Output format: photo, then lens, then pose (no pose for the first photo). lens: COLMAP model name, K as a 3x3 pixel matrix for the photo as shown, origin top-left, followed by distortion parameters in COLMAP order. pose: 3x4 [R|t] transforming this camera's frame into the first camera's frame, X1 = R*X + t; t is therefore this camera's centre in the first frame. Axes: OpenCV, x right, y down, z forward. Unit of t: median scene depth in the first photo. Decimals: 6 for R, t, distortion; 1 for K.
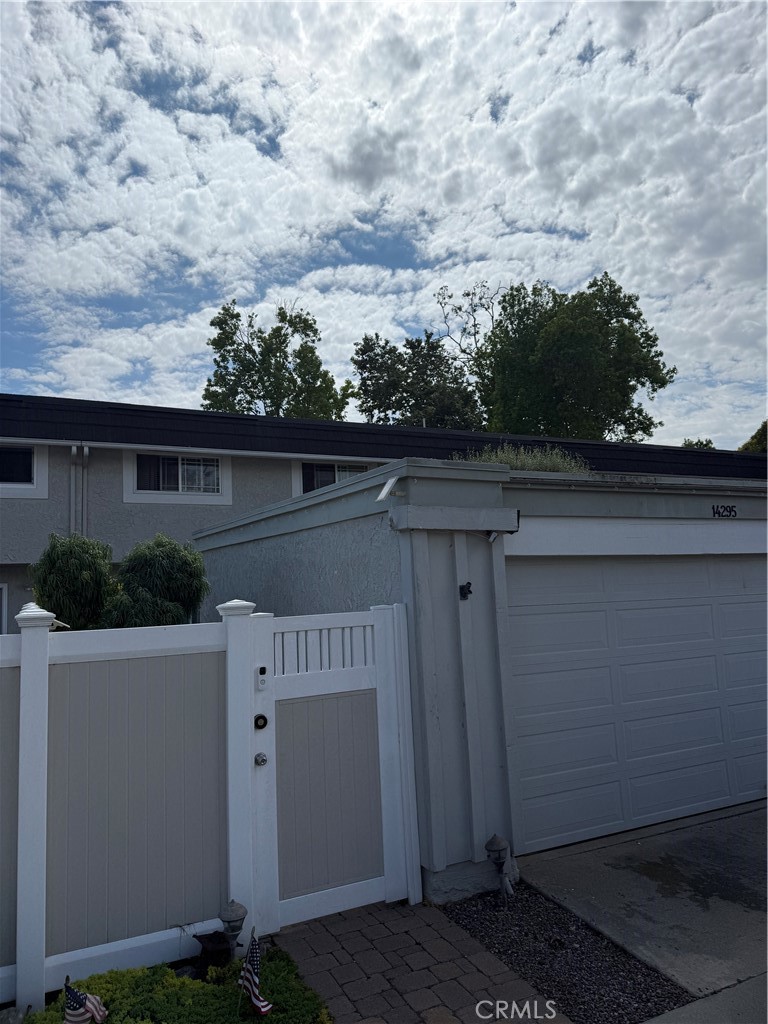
lens RADIAL K [[726.8, 0, 390.1], [0, 726.8, 515.4], [0, 0, 1]] dist [0.039584, -0.005252]
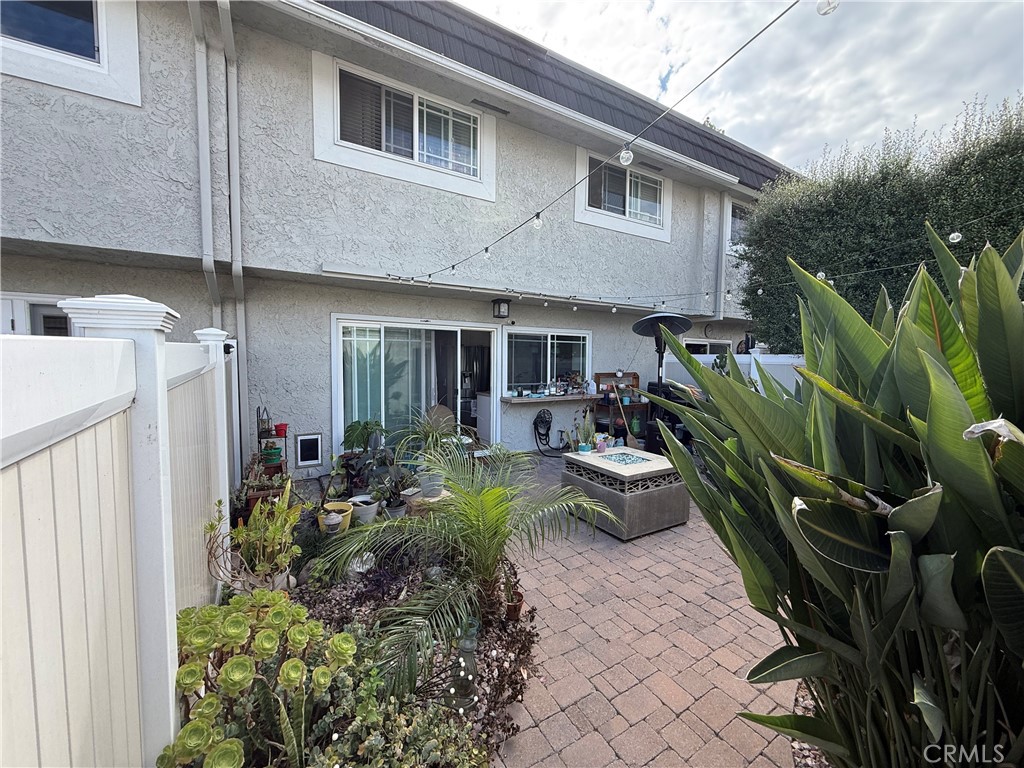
lens RADIAL K [[407.5, 0, 506.4], [0, 407.5, 383.6], [0, 0, 1]] dist [0.002076, 0.000259]
pose [[0.996302, 0.046827, 0.072032, -0.260281], [-0.058403, 0.984040, 0.168090, 0.091524], [-0.063011, -0.171676, 0.983136, 0.728194]]
